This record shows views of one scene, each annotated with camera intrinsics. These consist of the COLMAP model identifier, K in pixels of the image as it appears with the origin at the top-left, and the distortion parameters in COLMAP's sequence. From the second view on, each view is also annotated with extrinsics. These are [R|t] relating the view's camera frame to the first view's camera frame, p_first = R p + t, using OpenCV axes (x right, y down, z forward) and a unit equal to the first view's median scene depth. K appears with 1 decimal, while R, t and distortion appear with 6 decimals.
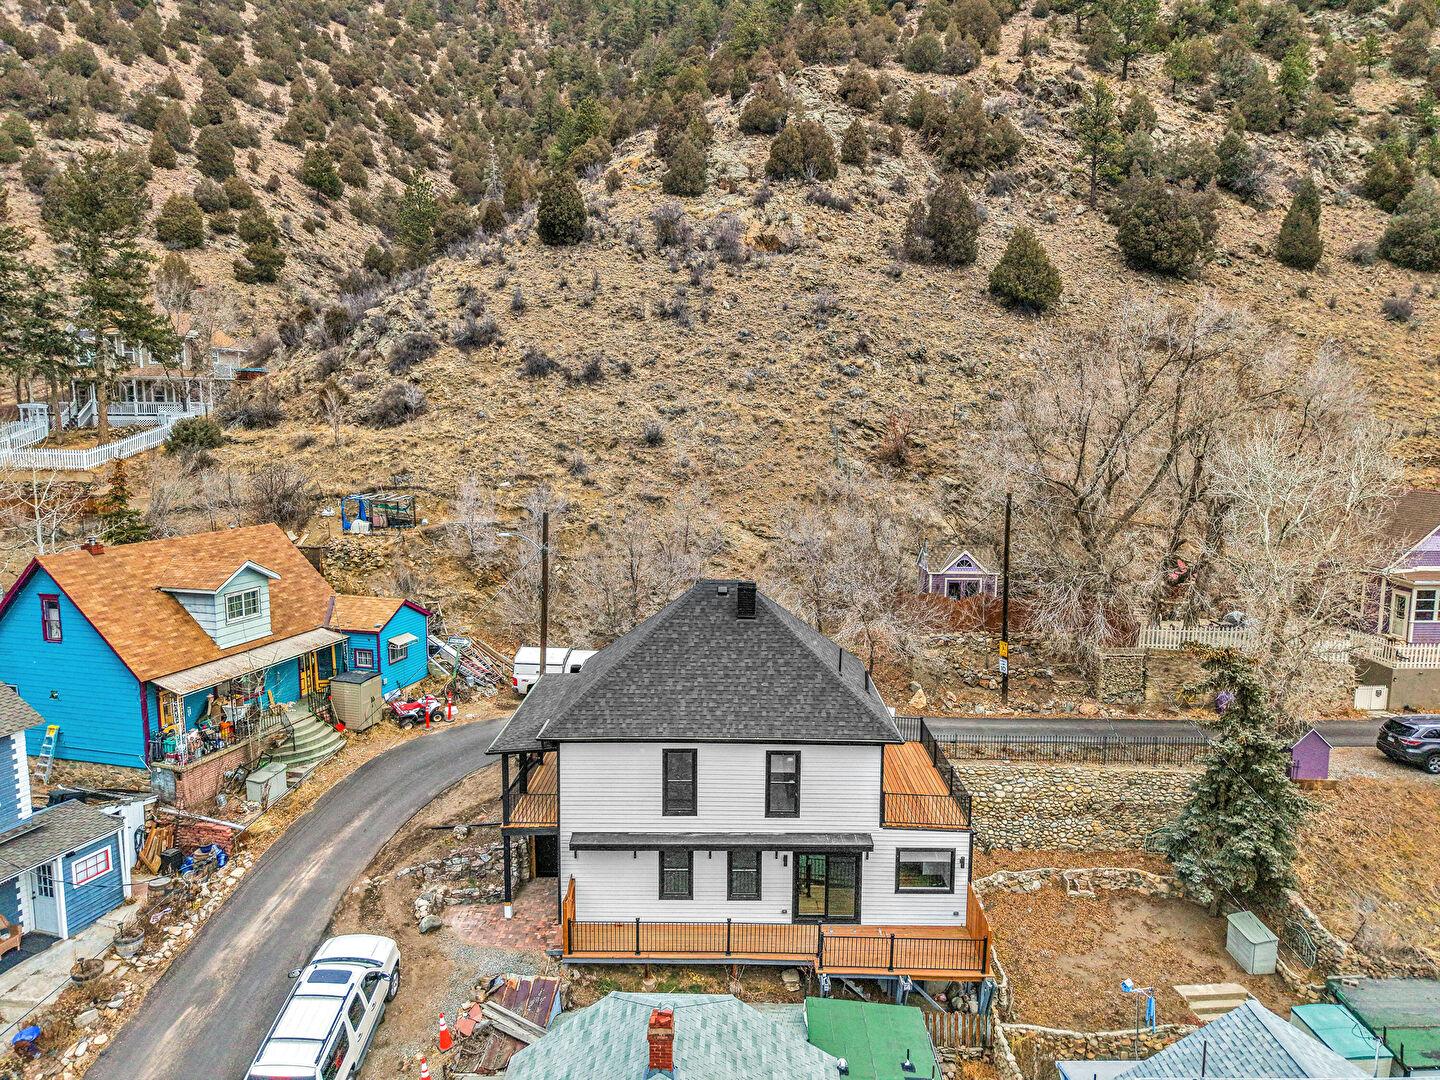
lens RADIAL K [[961.2, 0, 726.7], [0, 961.2, 539.6], [0, 0, 1]] dist [0.020663, -0.019460]
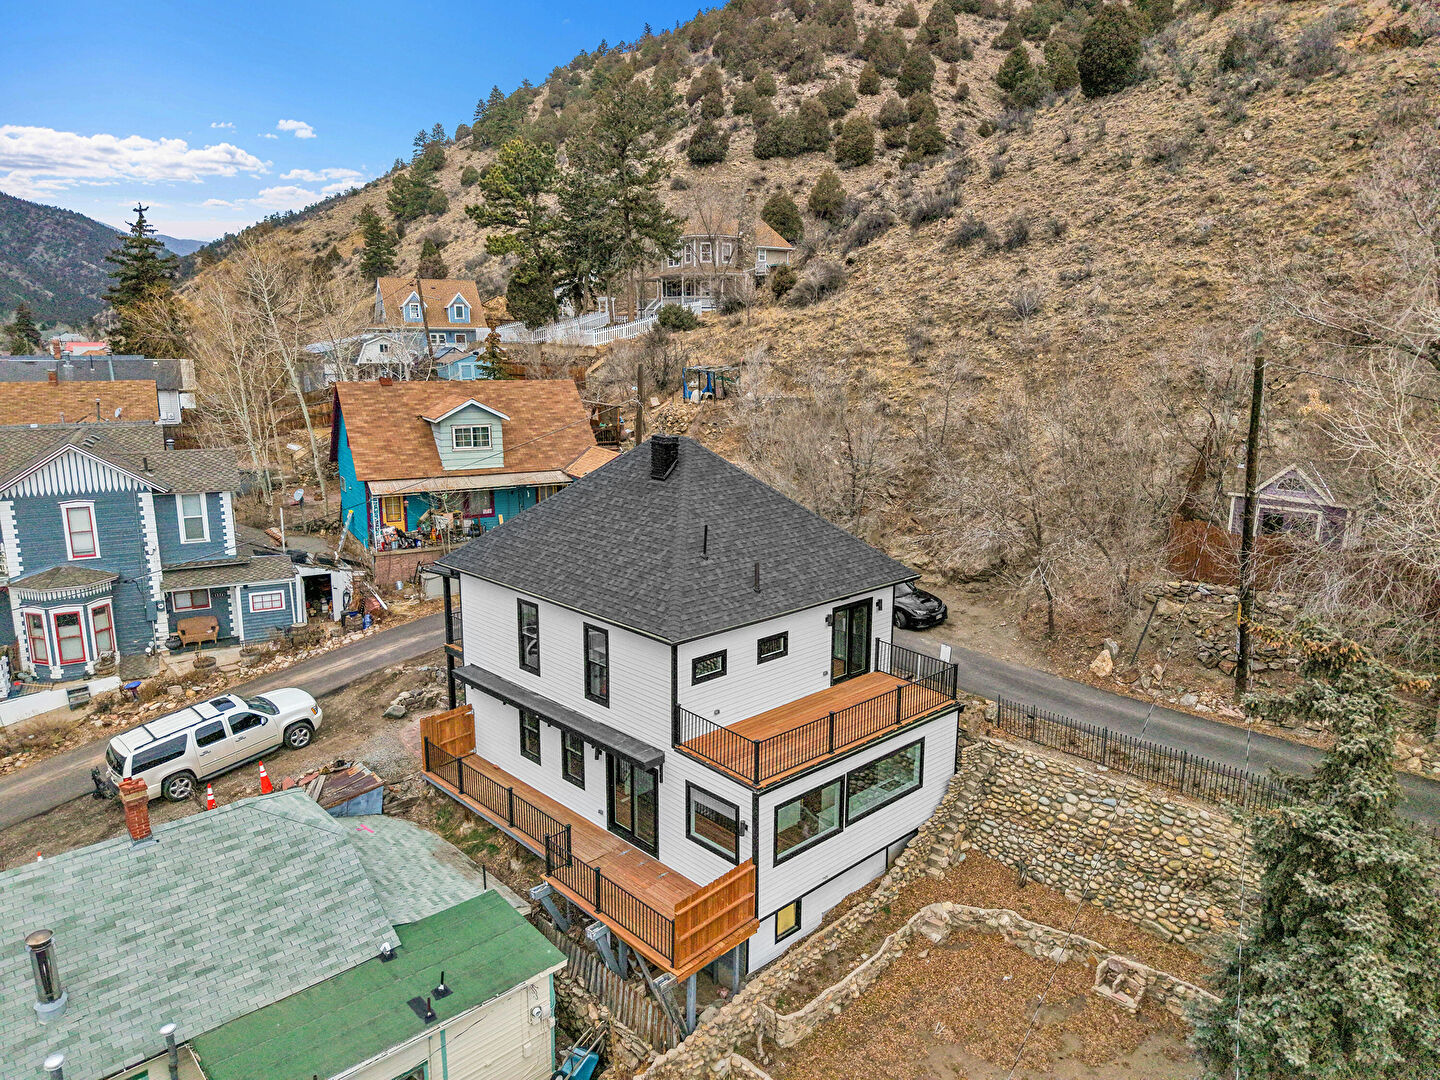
lens RADIAL K [[961.2, 0, 725.4], [0, 961.2, 545.3], [0, 0, 1]] dist [0.020663, -0.019460]
pose [[0.699226, 0.147972, -0.699420, 0.347401], [-0.091564, 0.988824, 0.117660, 0.019180], [0.709013, -0.018229, 0.704960, 0.235573]]
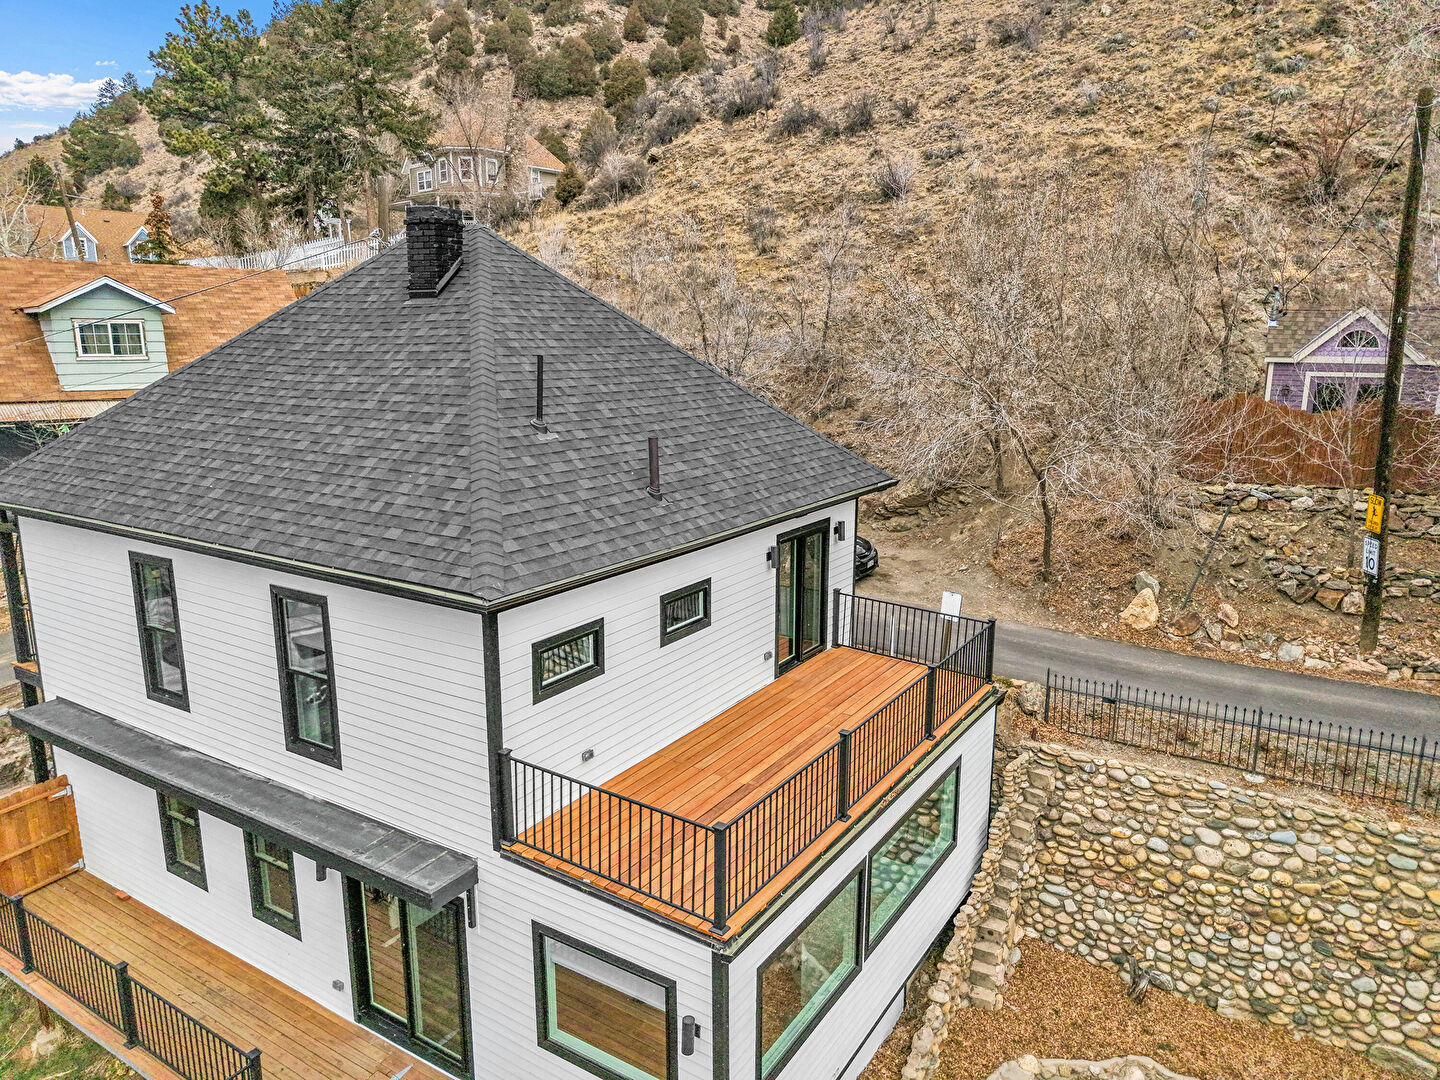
lens RADIAL K [[961.2, 0, 726.3], [0, 961.2, 549.6], [0, 0, 1]] dist [0.020663, -0.019460]
pose [[0.849100, 0.109033, -0.516857, 0.192069], [-0.062897, 0.992373, 0.106017, 0.073824], [0.524474, -0.057510, 0.849482, 0.370417]]
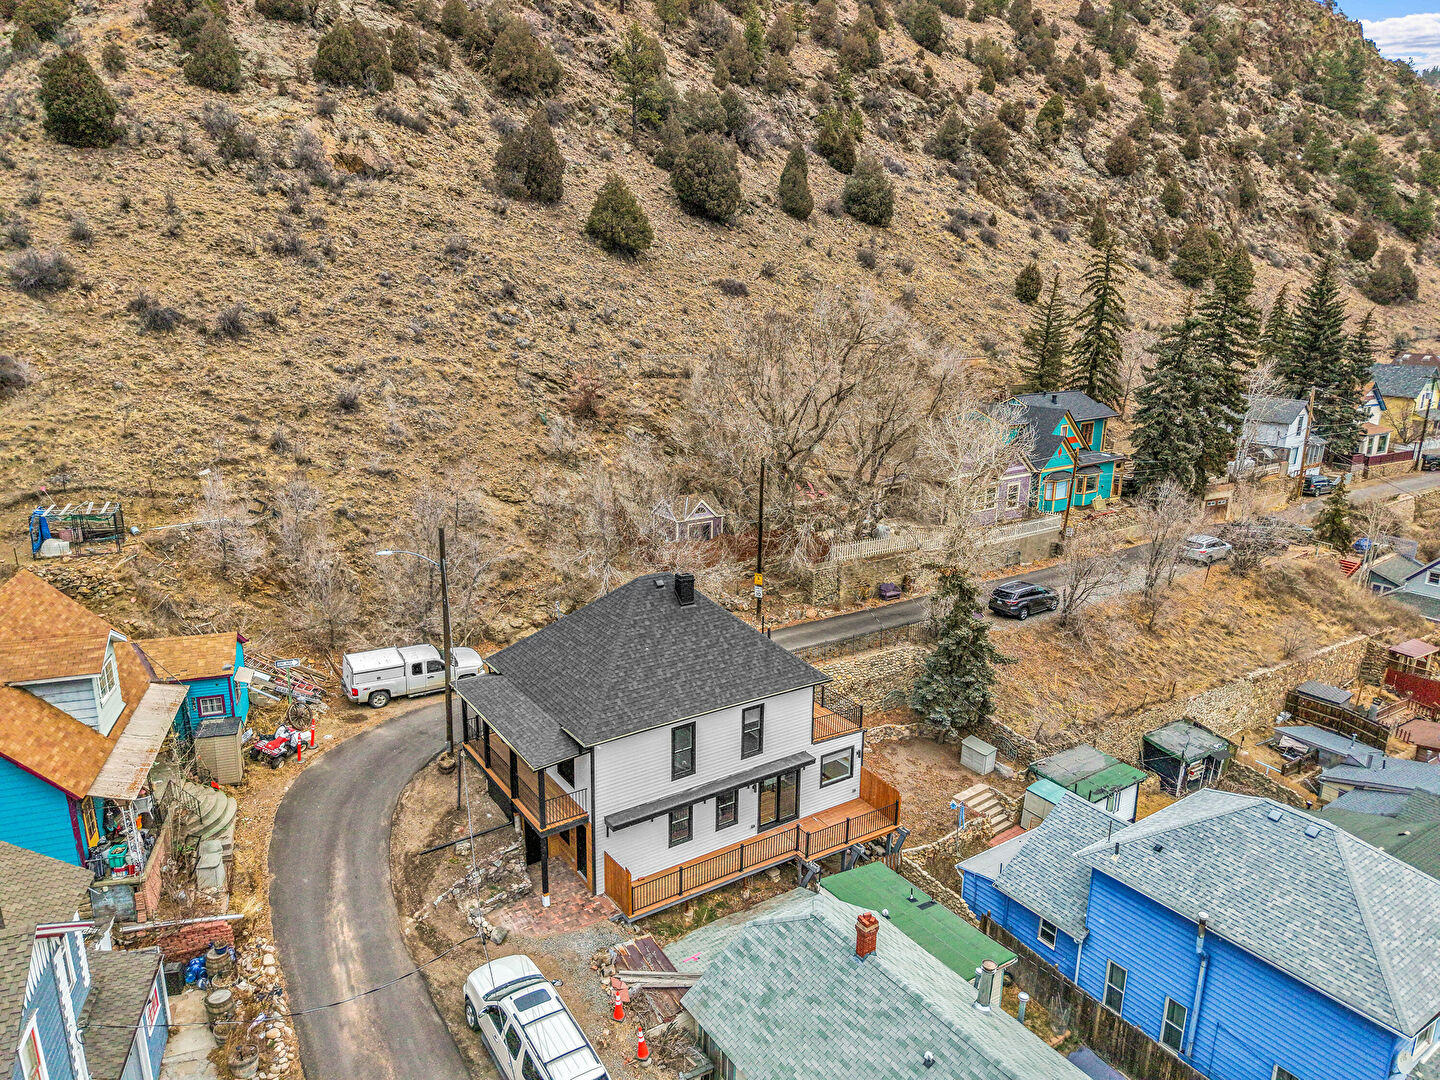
lens RADIAL K [[961.2, 0, 722.8], [0, 961.2, 536.5], [0, 0, 1]] dist [0.020663, -0.019460]
pose [[0.827852, -0.133876, 0.544737, -0.304389], [0.065155, 0.987479, 0.143668, -0.088673], [-0.557150, -0.083444, 0.826209, 0.000162]]
